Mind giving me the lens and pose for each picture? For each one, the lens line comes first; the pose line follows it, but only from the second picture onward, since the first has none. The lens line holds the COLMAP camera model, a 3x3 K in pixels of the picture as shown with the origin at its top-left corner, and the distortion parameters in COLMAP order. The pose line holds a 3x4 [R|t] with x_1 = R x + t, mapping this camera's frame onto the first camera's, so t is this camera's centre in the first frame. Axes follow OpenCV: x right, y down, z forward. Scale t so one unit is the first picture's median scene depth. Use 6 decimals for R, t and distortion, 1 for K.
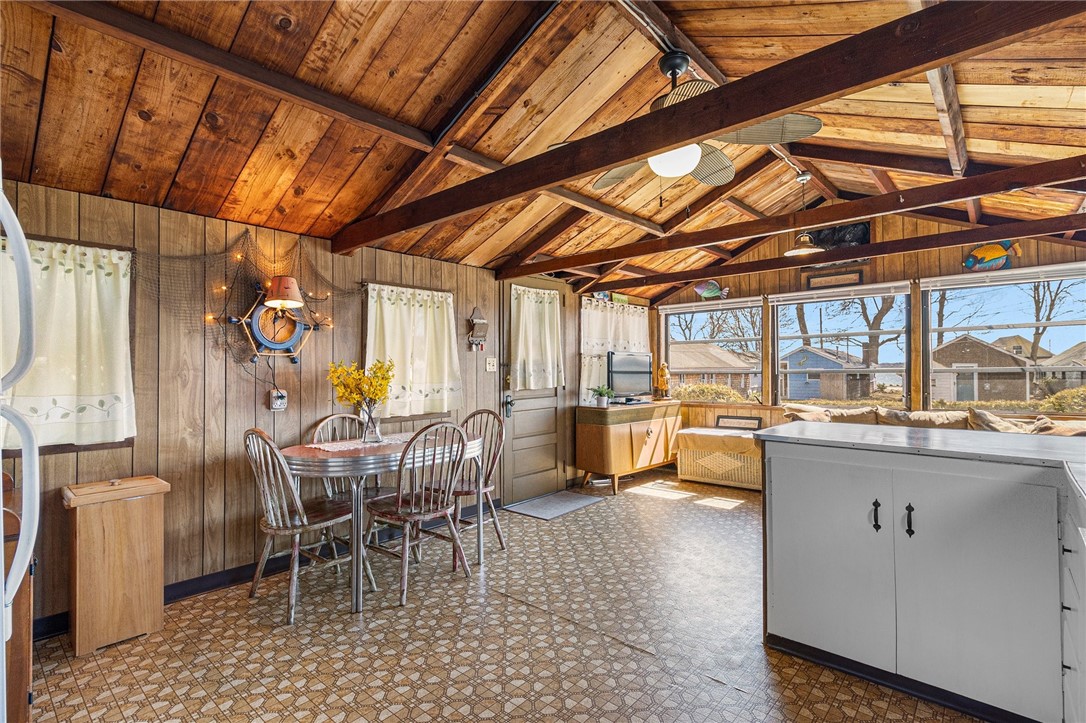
lens RADIAL K [[504.7, 0, 557.7], [0, 504.7, 361.1], [0, 0, 1]] dist [0.000287, 0.000131]
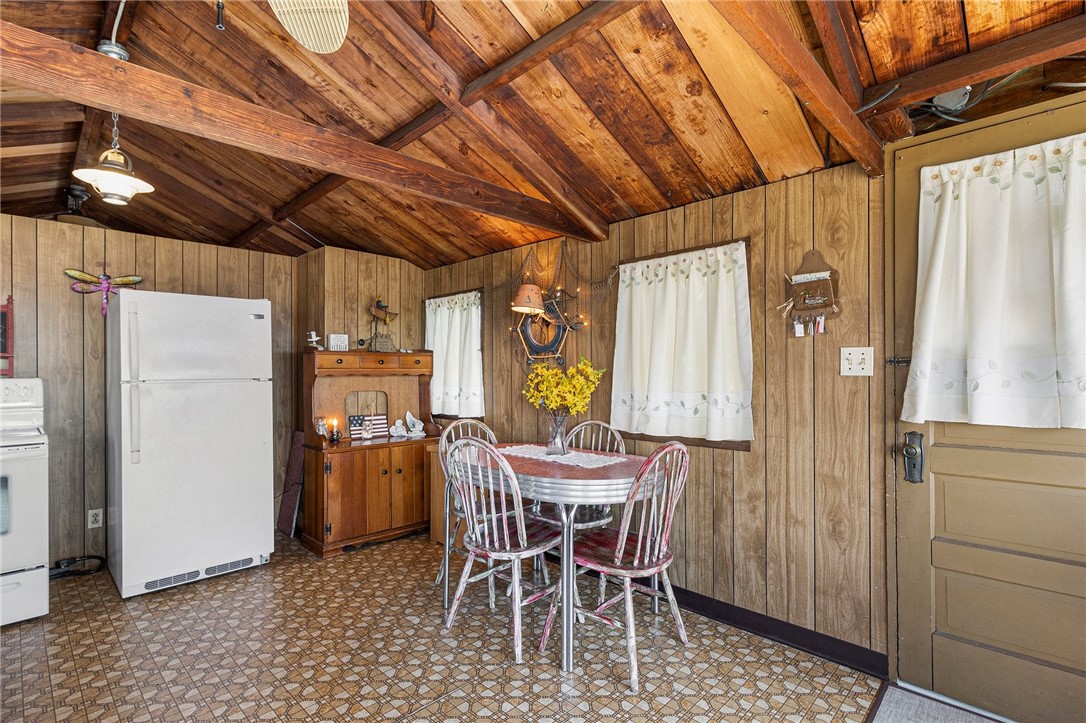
lens RADIAL K [[517.6, 0, 554.8], [0, 517.6, 370.0], [0, 0, 1]] dist [0.002075, 0.000414]
pose [[-0.053496, 0.005177, -0.998555, 0.494646], [0.019405, 0.999803, 0.004144, 0.010044], [0.998380, -0.019156, -0.053586, 0.990215]]
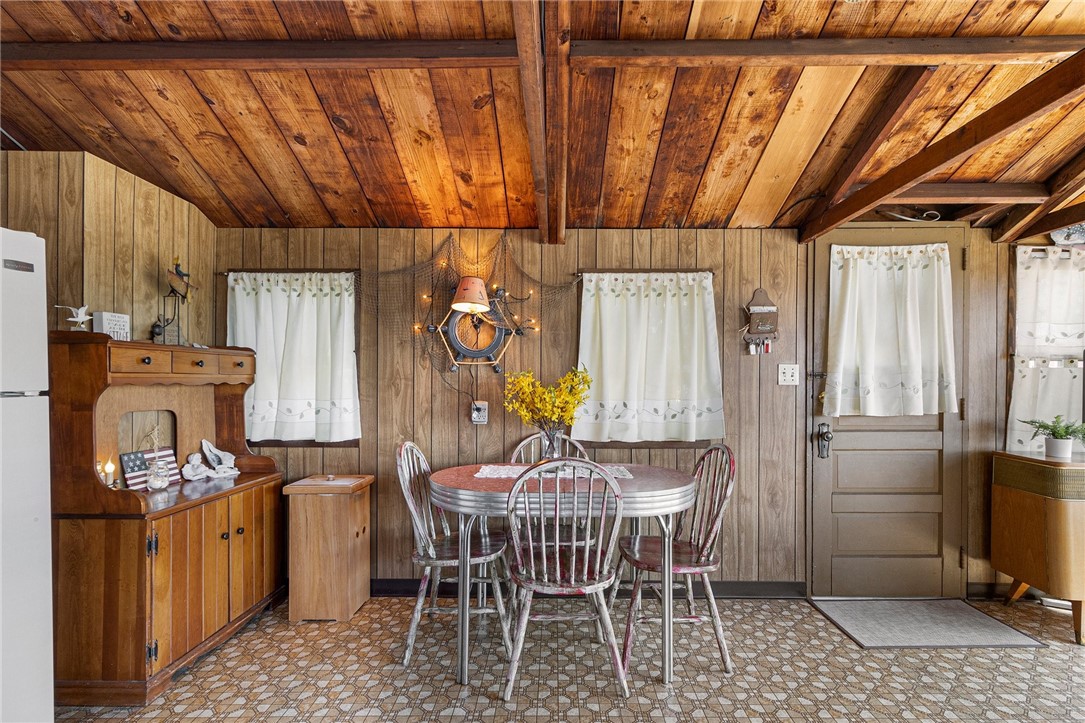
lens RADIAL K [[527.2, 0, 562.9], [0, 527.2, 381.1], [0, 0, 1]] dist [0.003367, 0.000864]
pose [[0.654782, 0.010981, -0.755738, 0.256734], [0.003651, 0.999837, 0.017690, 0.003036], [0.755809, -0.014342, 0.654635, 0.445107]]
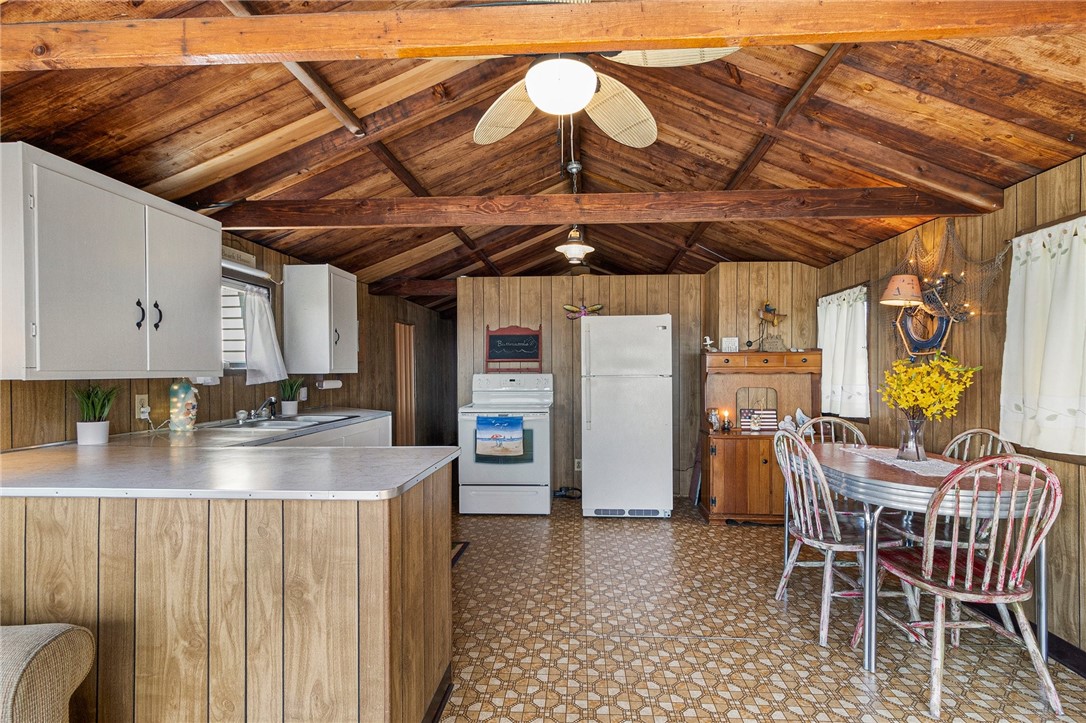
lens RADIAL K [[529.9, 0, 552.9], [0, 529.9, 375.3], [0, 0, 1]] dist [0.001694, -0.000079]
pose [[-0.794813, 0.013878, -0.606695, 0.557110], [0.017067, 0.999854, 0.000513, 0.014422], [0.606614, -0.009946, -0.794934, 1.252087]]
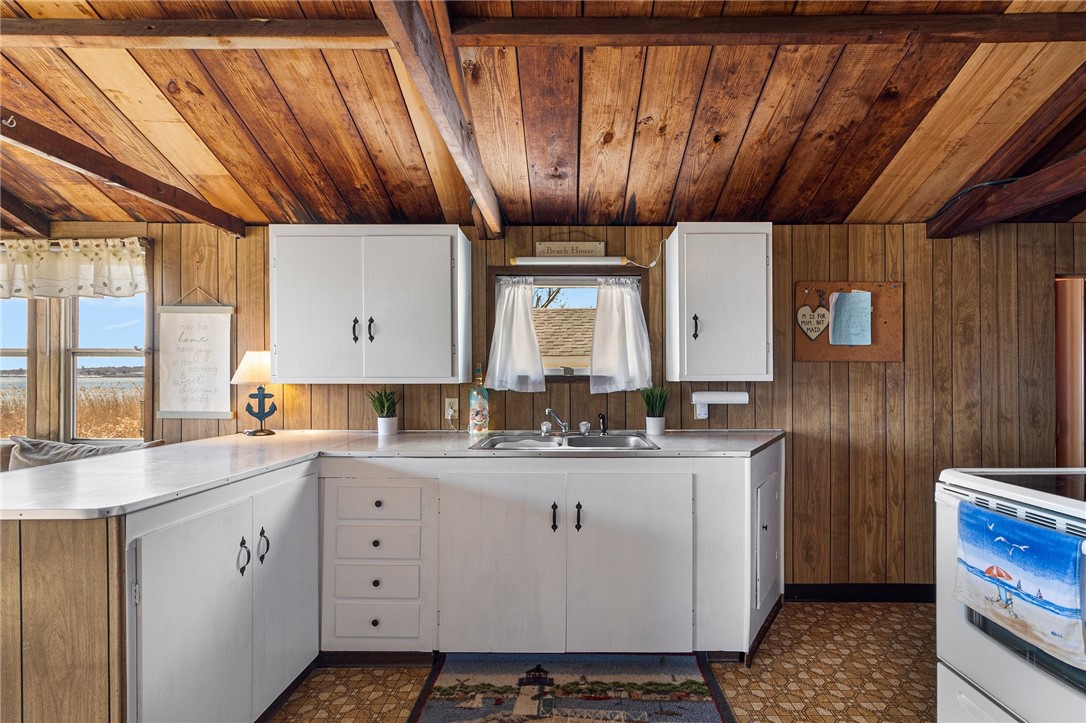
lens RADIAL K [[518.9, 0, 568.7], [0, 518.9, 383.0], [0, 0, 1]] dist [0.003664, 0.000259]
pose [[-0.652626, -0.002506, 0.757676, -0.224906], [-0.007875, 0.999963, -0.003476, 0.008671], [-0.757640, -0.008235, -0.652621, 0.678993]]
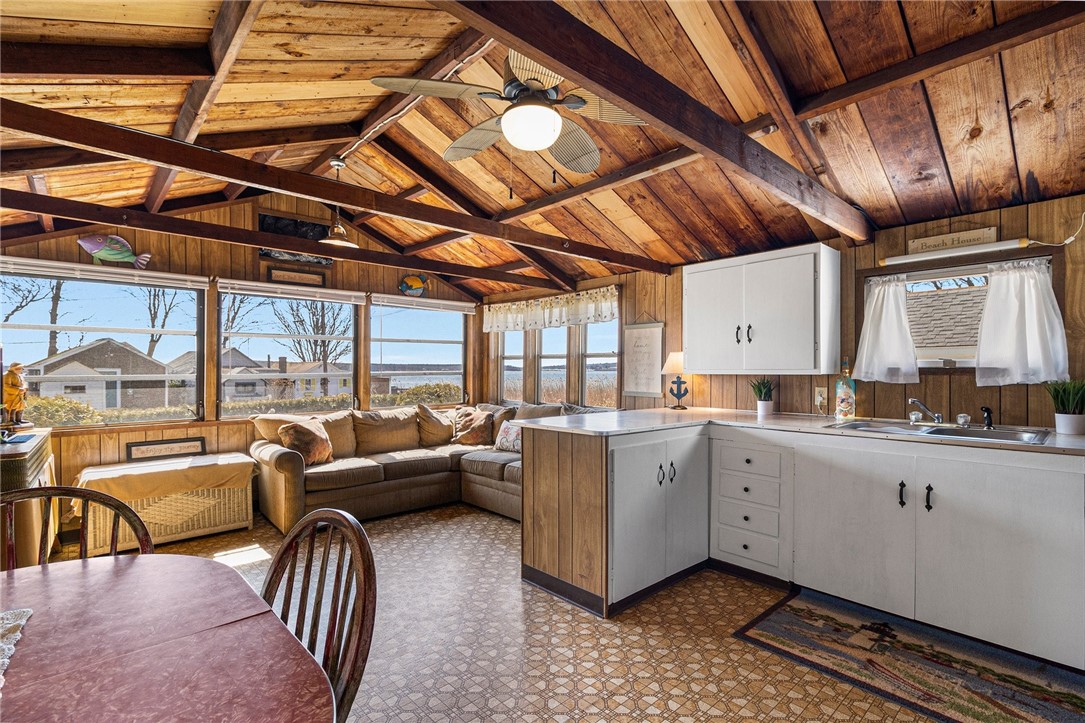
lens RADIAL K [[495.4, 0, 544.8], [0, 495.4, 372.7], [0, 0, 1]] dist [0.002563, 0.000438]
pose [[0.119311, 0.001926, 0.992855, -0.471045], [-0.015554, 0.999879, -0.000070, 0.012554], [-0.992735, -0.015435, 0.119326, 0.683028]]
